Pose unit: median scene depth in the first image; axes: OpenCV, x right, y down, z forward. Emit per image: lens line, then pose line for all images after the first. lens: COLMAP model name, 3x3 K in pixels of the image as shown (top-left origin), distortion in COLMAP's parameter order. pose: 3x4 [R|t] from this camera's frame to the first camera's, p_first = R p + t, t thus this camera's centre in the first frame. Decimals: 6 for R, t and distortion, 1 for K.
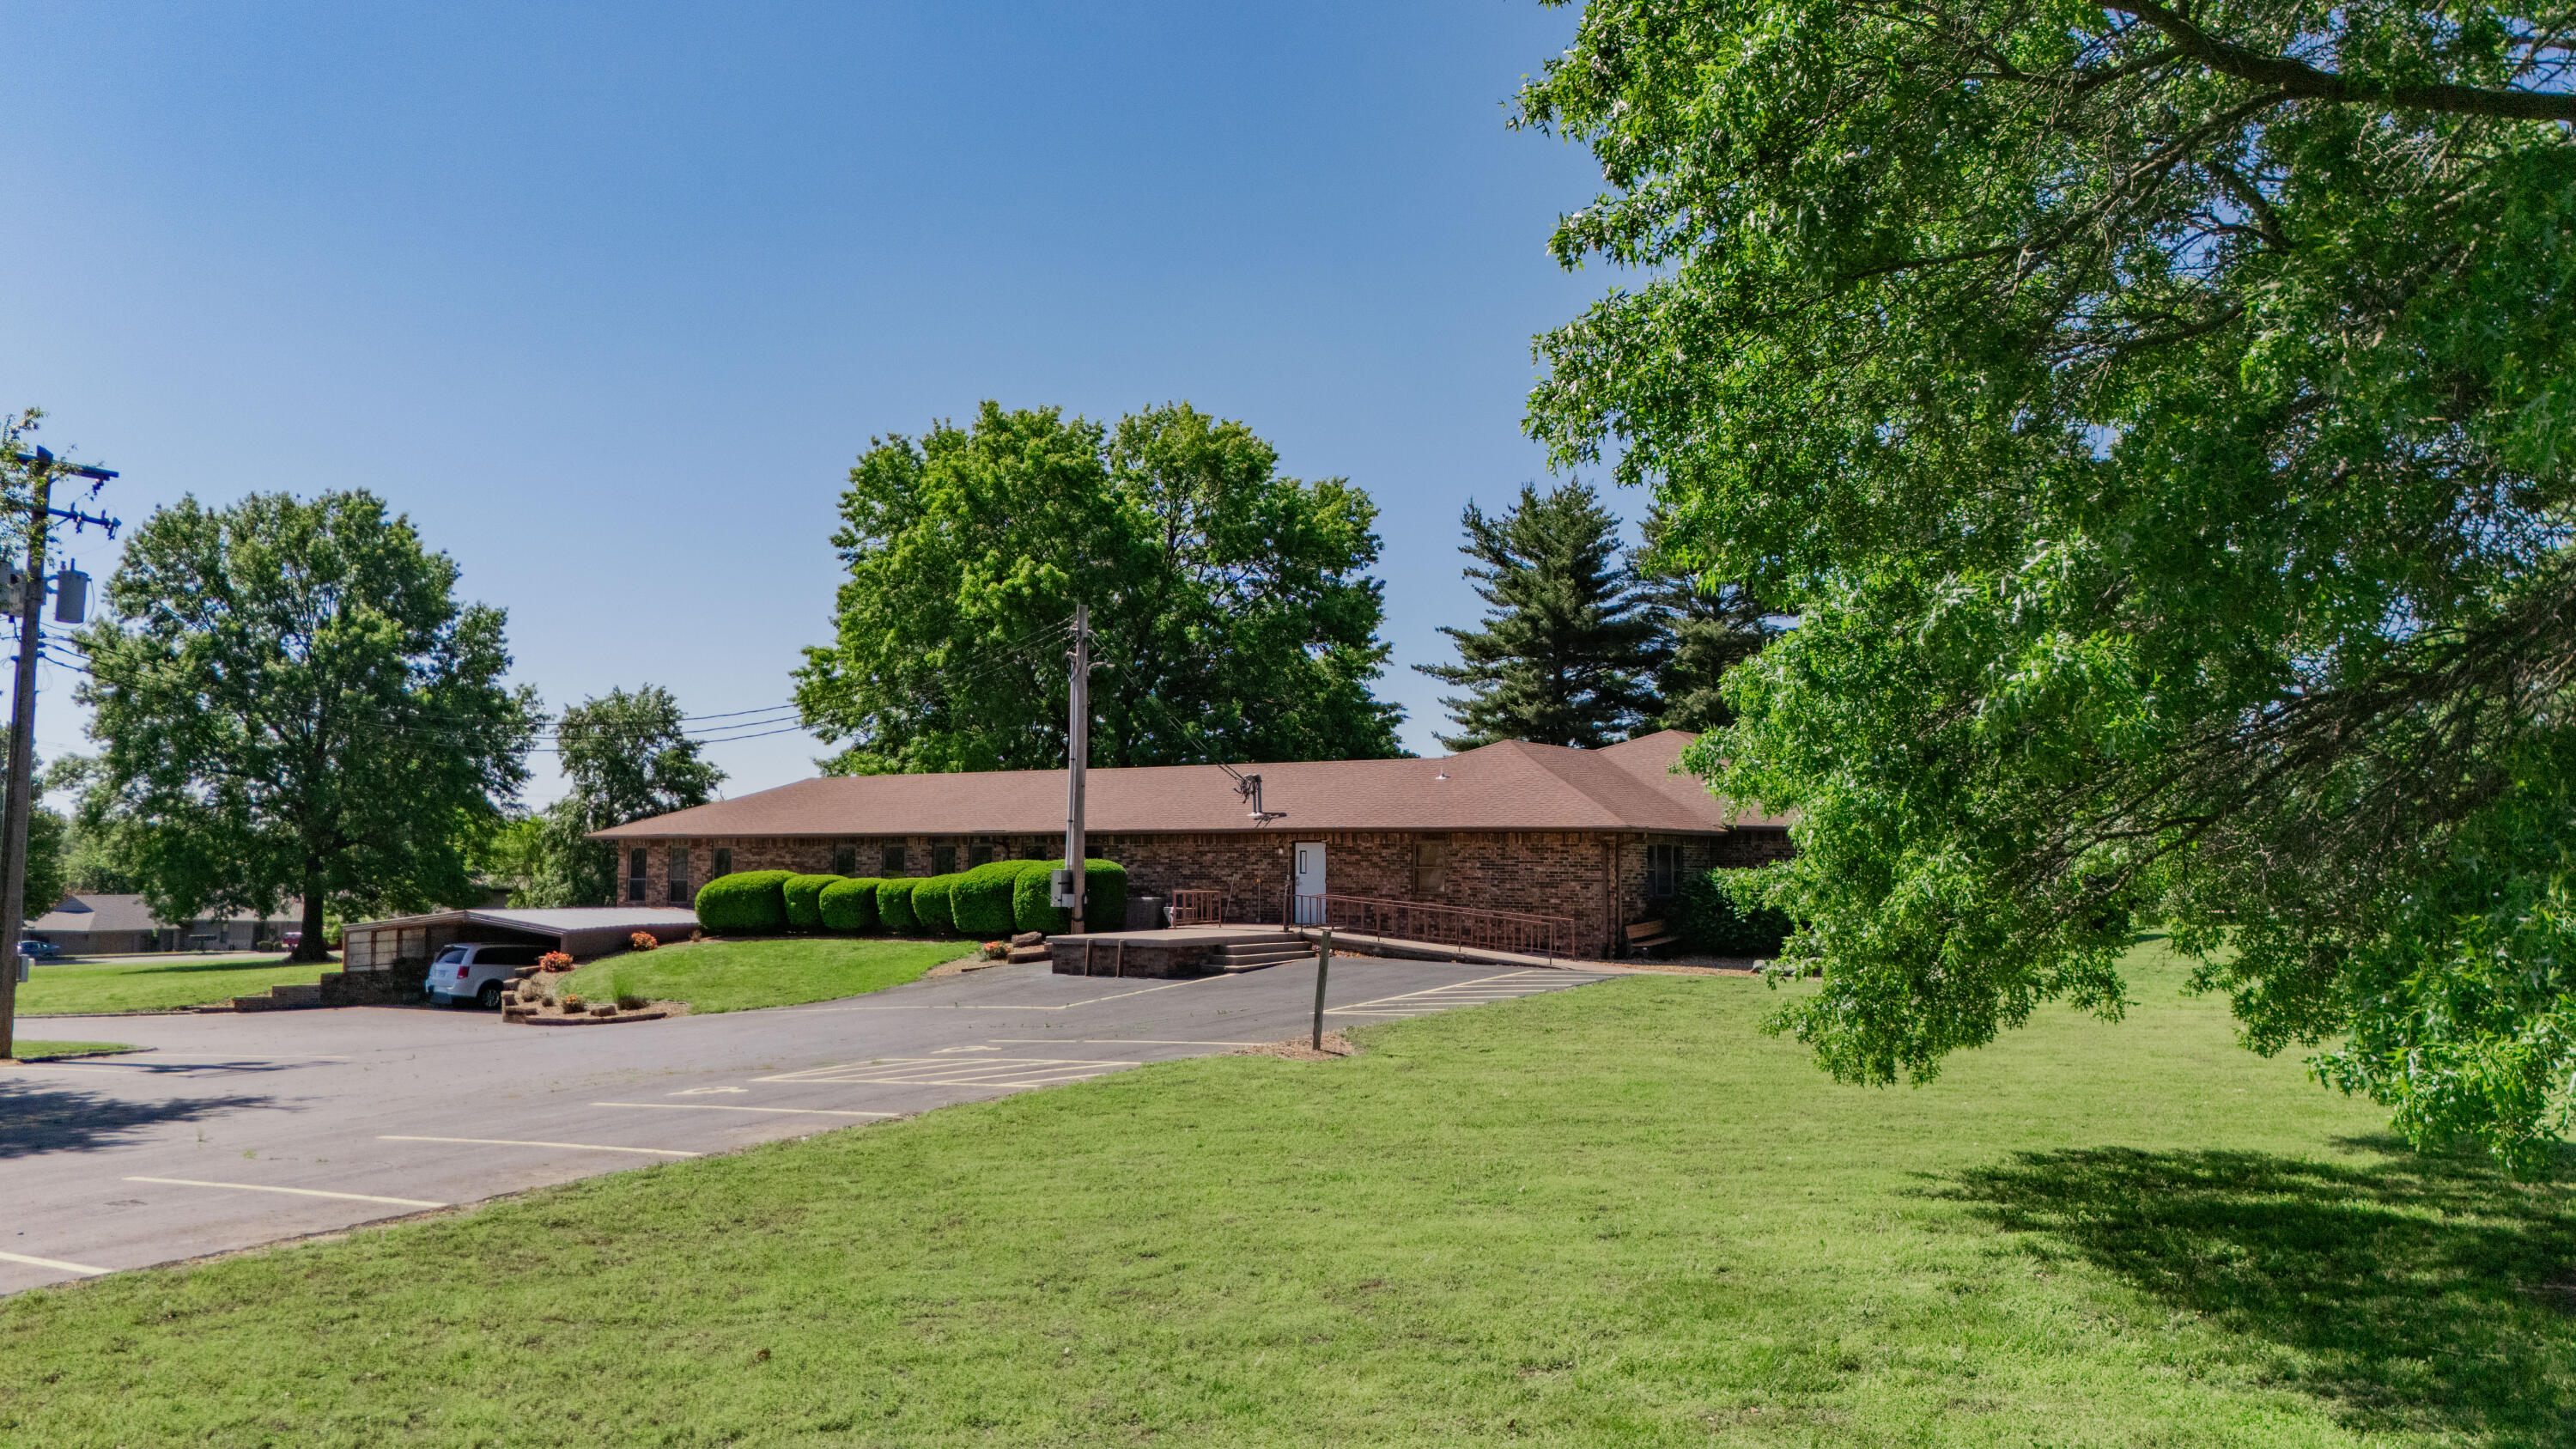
lens RADIAL K [[1924.1, 0, 1290.5], [0, 1924.1, 715.9], [0, 0, 1]] dist [0.069451, -0.065946]
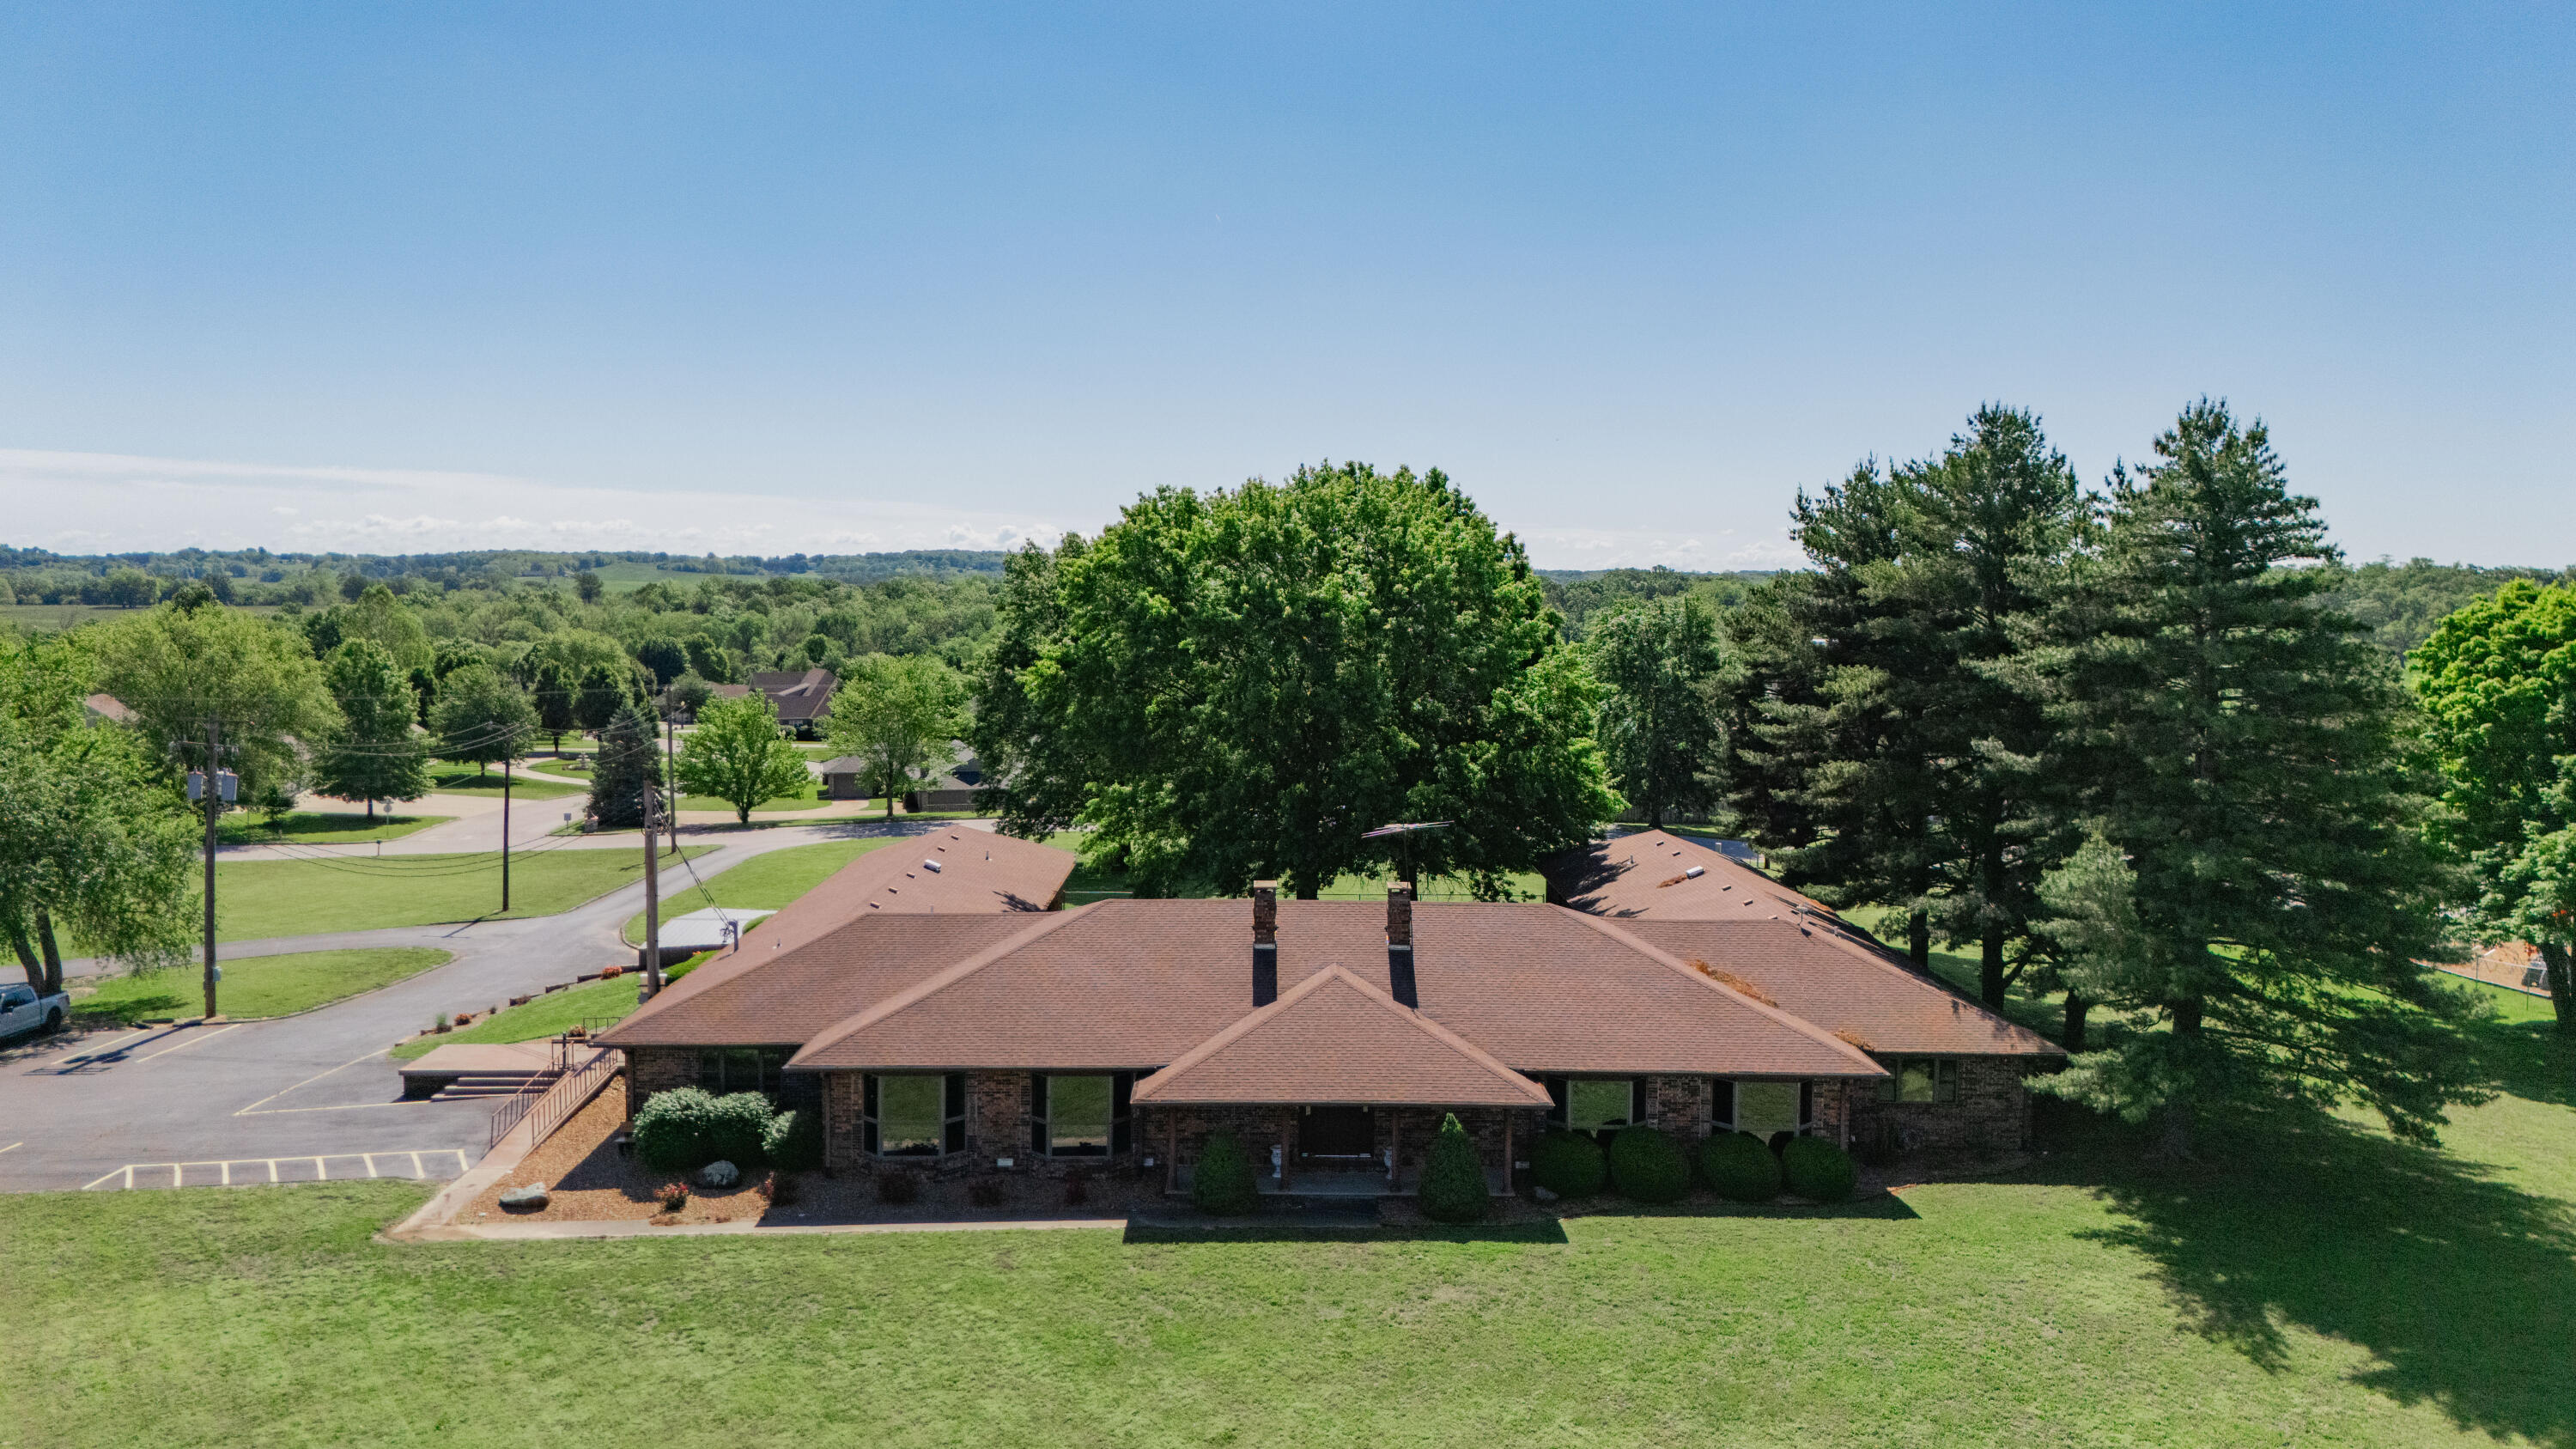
lens RADIAL K [[1924.1, 0, 1298.6], [0, 1924.1, 724.3], [0, 0, 1]] dist [0.069451, -0.065946]
pose [[0.566175, 0.060107, -0.822090, 1.165233], [0.059874, 0.991704, 0.113743, -0.207345], [0.822107, -0.113621, 0.557880, 0.593953]]
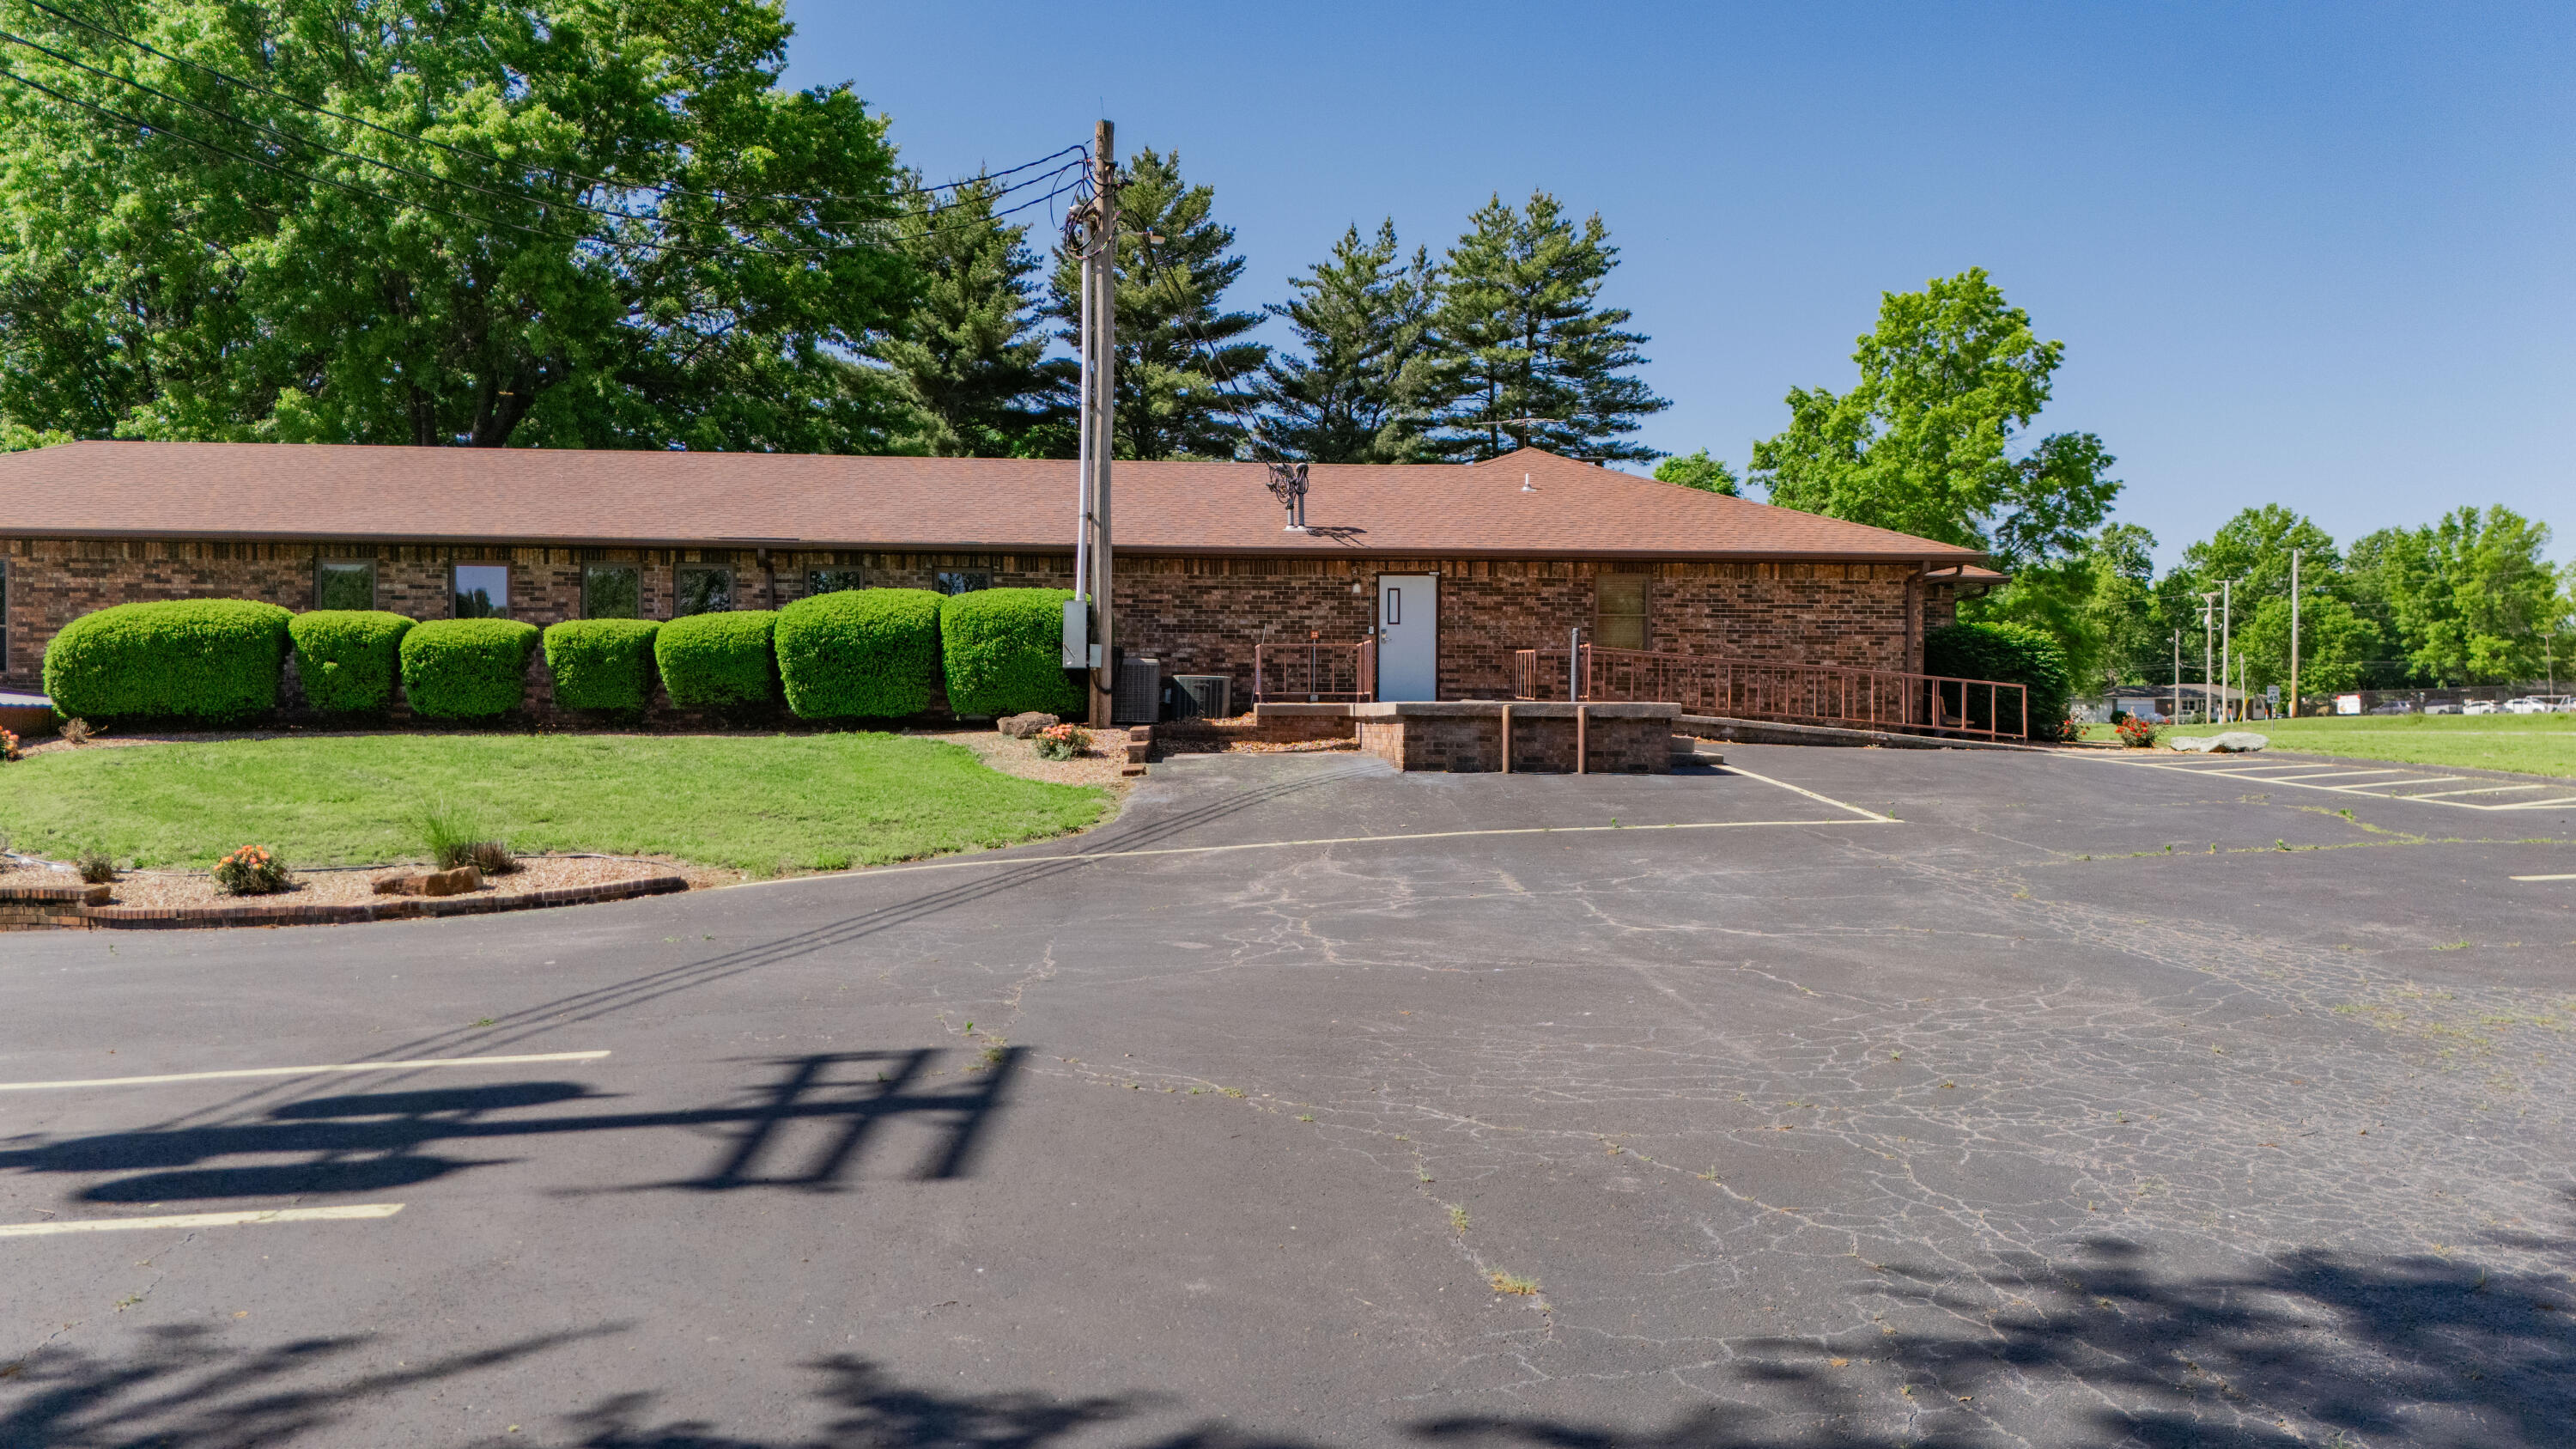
lens RADIAL K [[1924.1, 0, 1301.0], [0, 1924.1, 743.4], [0, 0, 1]] dist [0.069451, -0.065946]
pose [[0.803336, -0.006228, 0.595493, -0.367623], [-0.048711, 0.995907, 0.076129, 0.069934], [-0.593530, -0.090165, 0.799745, 0.481708]]
